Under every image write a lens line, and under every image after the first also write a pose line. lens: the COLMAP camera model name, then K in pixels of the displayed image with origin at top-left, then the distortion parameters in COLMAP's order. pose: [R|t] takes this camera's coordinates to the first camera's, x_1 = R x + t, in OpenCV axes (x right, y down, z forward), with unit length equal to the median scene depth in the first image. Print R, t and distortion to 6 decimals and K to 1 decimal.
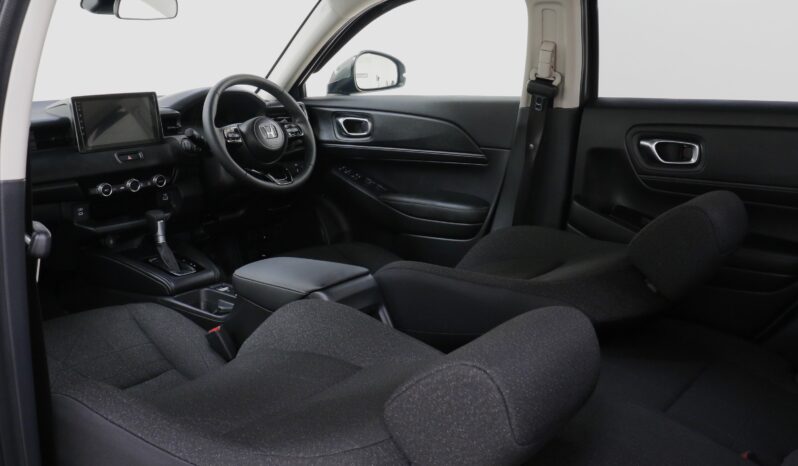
lens RADIAL K [[714.7, 0, 399.0], [0, 714.7, 233.0], [0, 0, 1]] dist [-0.197590, 0.181517]
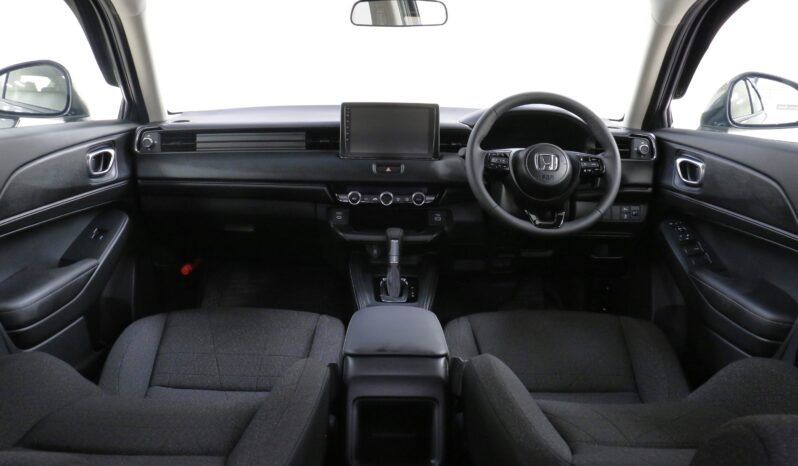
lens RADIAL K [[714.7, 0, 399.0], [0, 714.7, 233.0], [0, 0, 1]] dist [-0.197590, 0.181517]
pose [[0.662383, 0.185917, -0.725730, 0.348880], [-0.199480, 0.977515, 0.068350, -0.092266], [0.722119, 0.099495, 0.684576, 0.343601]]
